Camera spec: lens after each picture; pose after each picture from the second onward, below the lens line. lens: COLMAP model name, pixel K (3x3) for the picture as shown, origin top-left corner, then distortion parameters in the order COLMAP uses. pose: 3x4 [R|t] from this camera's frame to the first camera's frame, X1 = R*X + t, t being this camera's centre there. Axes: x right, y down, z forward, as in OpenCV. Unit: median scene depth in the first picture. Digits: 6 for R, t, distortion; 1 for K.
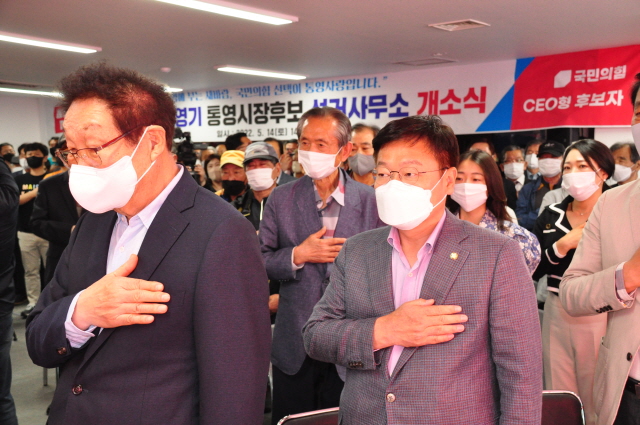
lens RADIAL K [[717.5, 0, 310.5], [0, 717.5, 241.6], [0, 0, 1]] dist [0.086988, 0.000000]
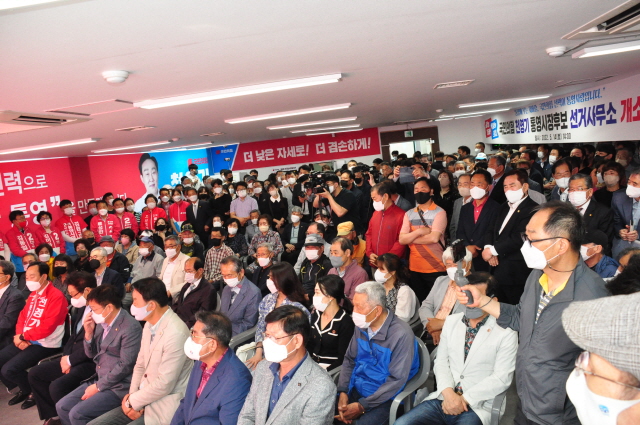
lens RADIAL K [[499.5, 0, 319.7], [0, 499.5, 213.3], [0, 0, 1]] dist [-0.149948, 0.113378]
pose [[0.506466, 0.056725, -0.860392, 0.531751], [0.001738, 0.997765, 0.066805, -0.087116], [0.862258, -0.035330, 0.505235, 0.248933]]
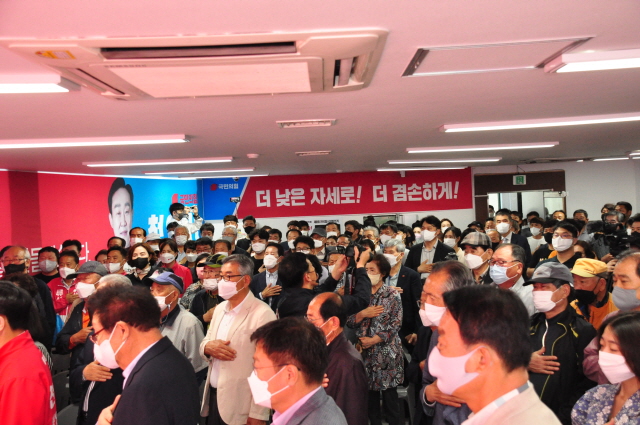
lens RADIAL K [[749.9, 0, 329.9], [0, 749.9, 216.5], [0, 0, 1]] dist [0.121511, 0.000000]
pose [[0.601421, 0.001445, -0.798931, 0.308980], [-0.061339, 0.997130, -0.044371, -0.066694], [0.796574, 0.075691, 0.599784, 0.068354]]
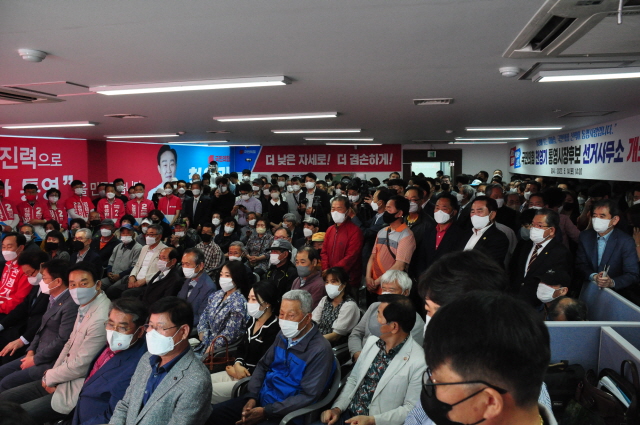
lens RADIAL K [[499.5, 0, 321.9], [0, 499.5, 207.1], [0, 0, 1]] dist [-0.149948, 0.113378]
pose [[0.431941, 0.080649, -0.898289, 0.563618], [-0.110500, 0.993223, 0.036039, -0.086608], [0.895107, 0.083694, 0.437925, 0.323189]]
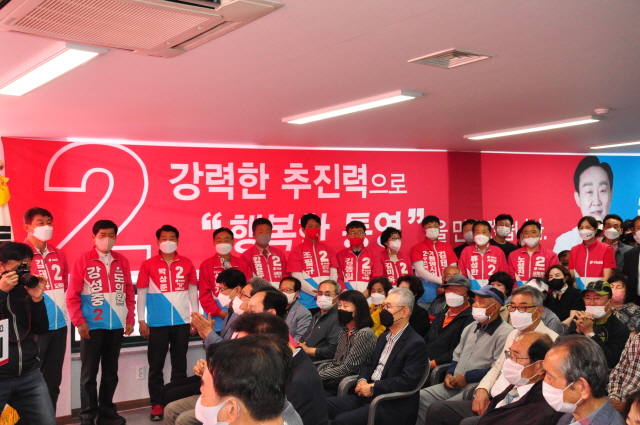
lens RADIAL K [[717.5, 0, 322.3], [0, 717.5, 216.5], [0, 0, 1]] dist [0.086988, 0.000000]
pose [[-0.256164, 0.001773, -0.966632, 0.352650], [-0.088297, 0.995775, 0.025226, -0.058148], [0.962592, 0.091813, -0.254925, 0.412045]]
